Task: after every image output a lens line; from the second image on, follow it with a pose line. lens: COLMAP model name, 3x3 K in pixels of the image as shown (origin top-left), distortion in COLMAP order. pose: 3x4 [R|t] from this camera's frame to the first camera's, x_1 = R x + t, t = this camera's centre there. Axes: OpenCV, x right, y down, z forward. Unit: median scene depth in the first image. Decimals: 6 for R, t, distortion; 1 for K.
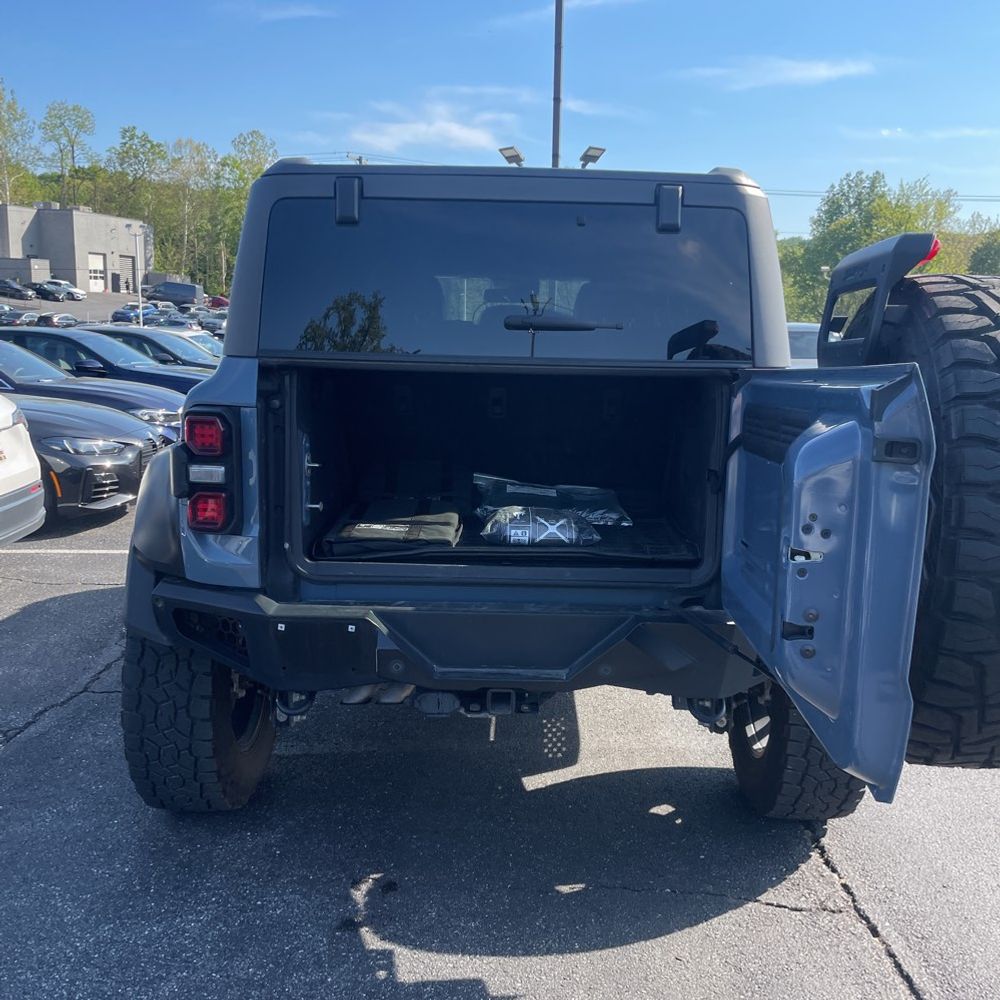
lens RADIAL K [[1011.6, 0, 524.8], [0, 1011.6, 491.3], [0, 0, 1]] dist [0.092007, -0.124597]
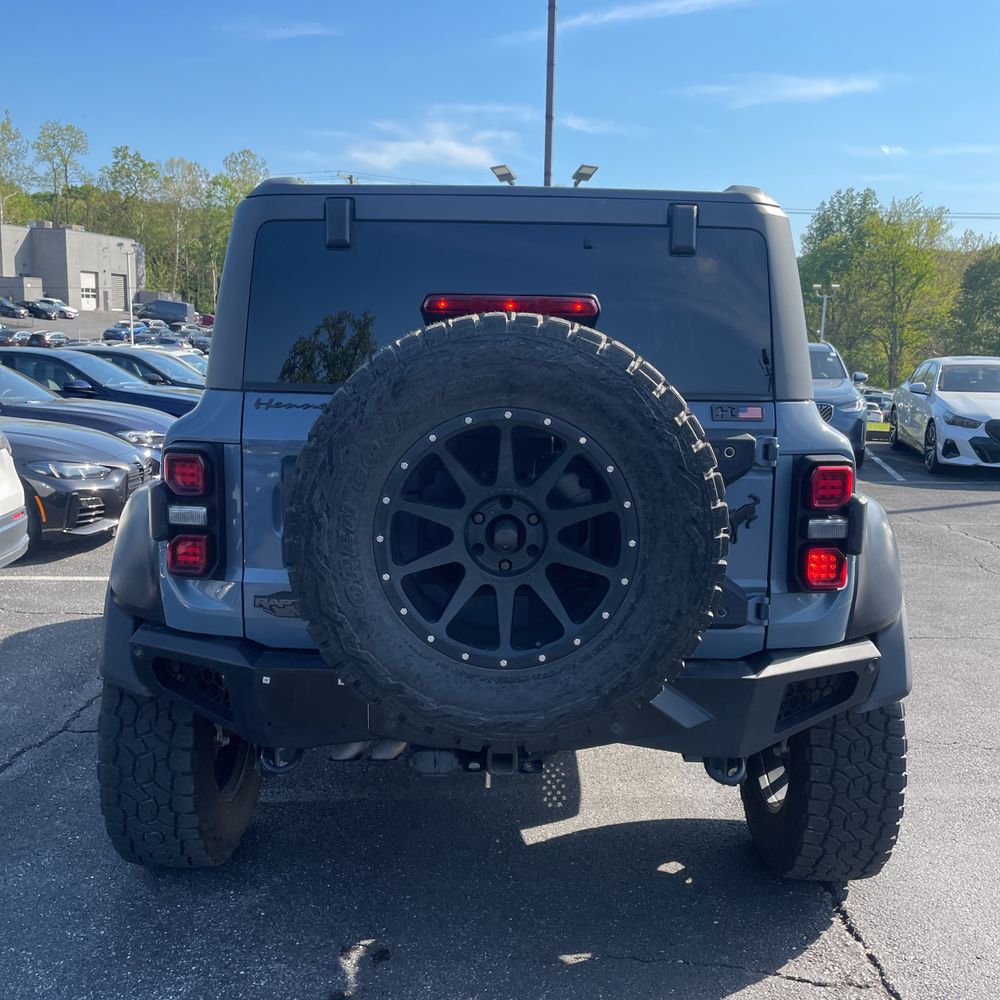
lens RADIAL K [[1011.9, 0, 500.0], [0, 1011.9, 500.0], [0, 0, 1]] dist [0.092968, -0.124125]
pose [[0.999909, 0.001887, -0.013339, -0.010773], [-0.002001, 0.999962, -0.008522, -0.017956], [0.013322, 0.008548, 0.999875, 0.054559]]
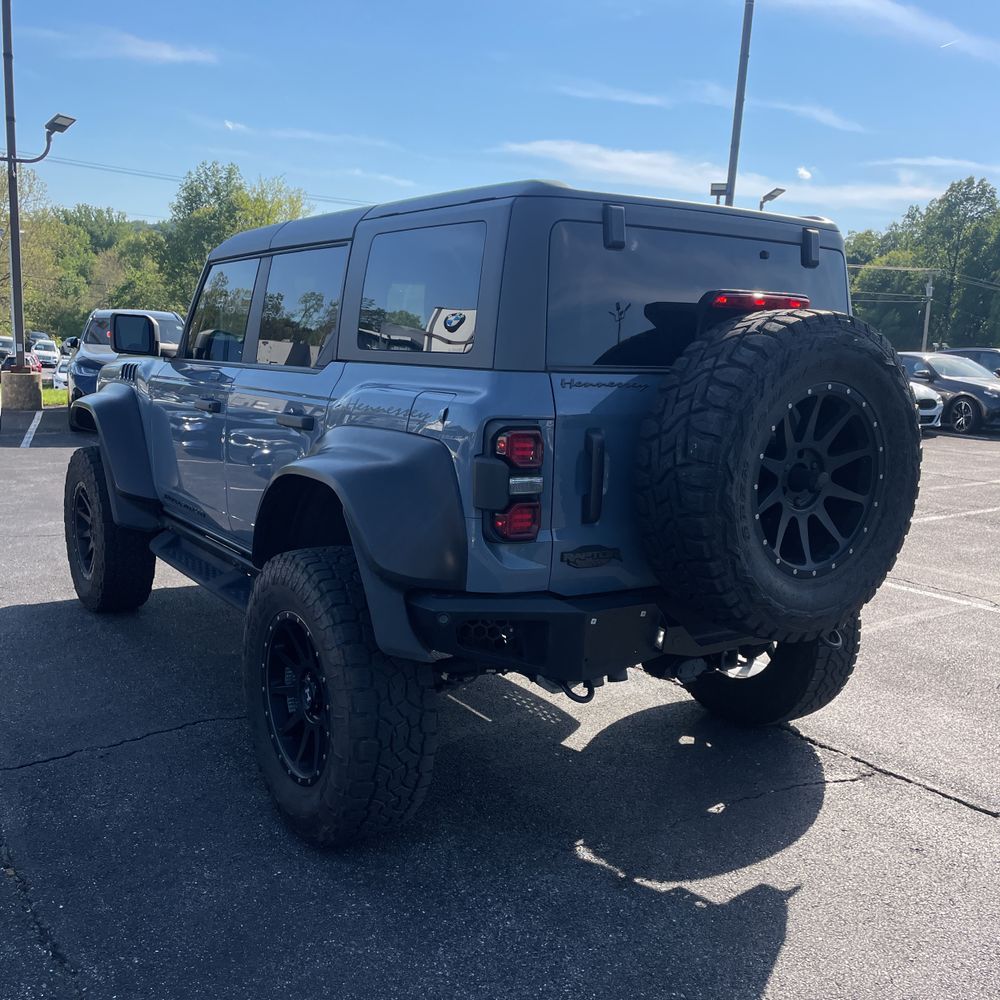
lens RADIAL K [[1011.9, 0, 500.0], [0, 1011.9, 500.0], [0, 0, 1]] dist [0.092968, -0.124125]
pose [[0.831660, -0.079862, 0.549512, -0.699391], [0.068809, 0.996798, 0.040727, -0.035238], [-0.551005, 0.003941, 0.834492, 0.119030]]
